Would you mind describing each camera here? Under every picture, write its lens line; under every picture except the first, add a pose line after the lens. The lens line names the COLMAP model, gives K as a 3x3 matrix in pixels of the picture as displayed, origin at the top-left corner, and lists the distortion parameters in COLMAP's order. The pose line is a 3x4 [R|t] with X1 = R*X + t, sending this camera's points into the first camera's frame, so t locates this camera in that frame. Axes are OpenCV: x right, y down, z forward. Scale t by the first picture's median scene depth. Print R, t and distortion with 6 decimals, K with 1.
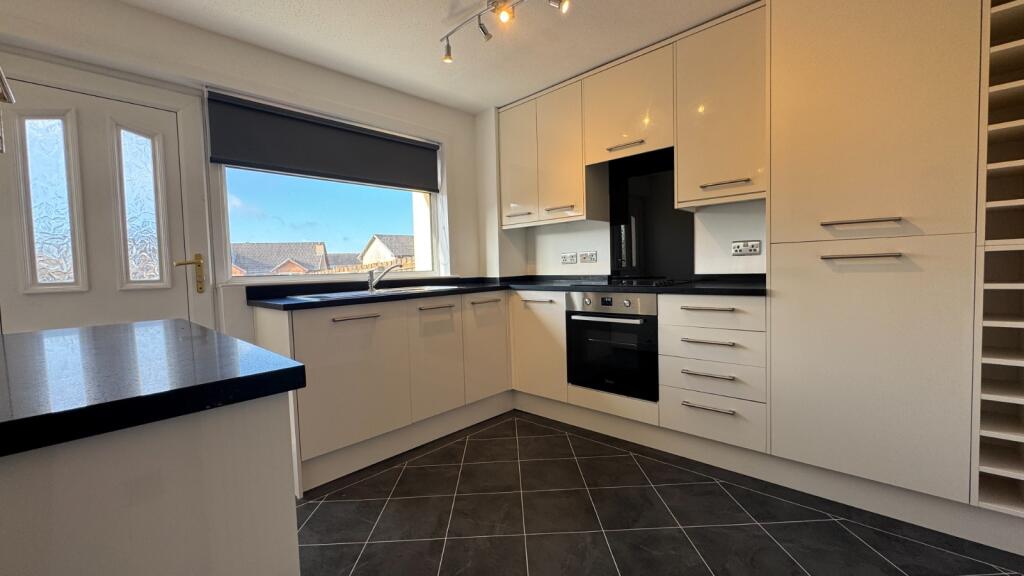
lens RADIAL K [[409.0, 0, 511.3], [0, 409.0, 286.4], [0, 0, 1]] dist [-0.004239, -0.000006]
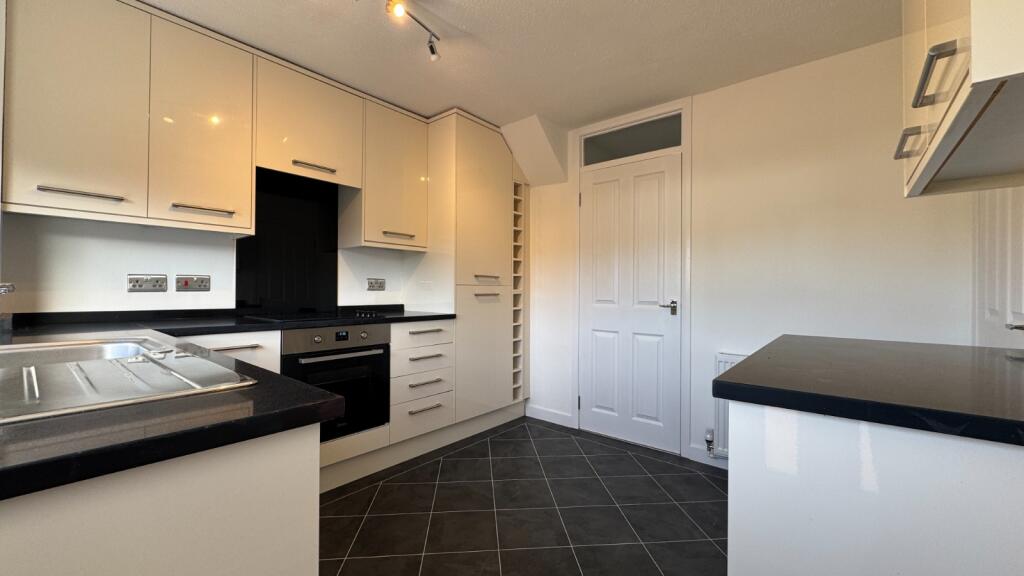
lens RADIAL K [[409.0, 0, 507.4], [0, 409.0, 290.7], [0, 0, 1]] dist [-0.004239, -0.000006]
pose [[-0.071718, 0.036454, 0.996759, -0.719689], [0.047294, 0.998332, -0.033109, -0.016243], [-0.996303, 0.044766, -0.073323, 0.708931]]
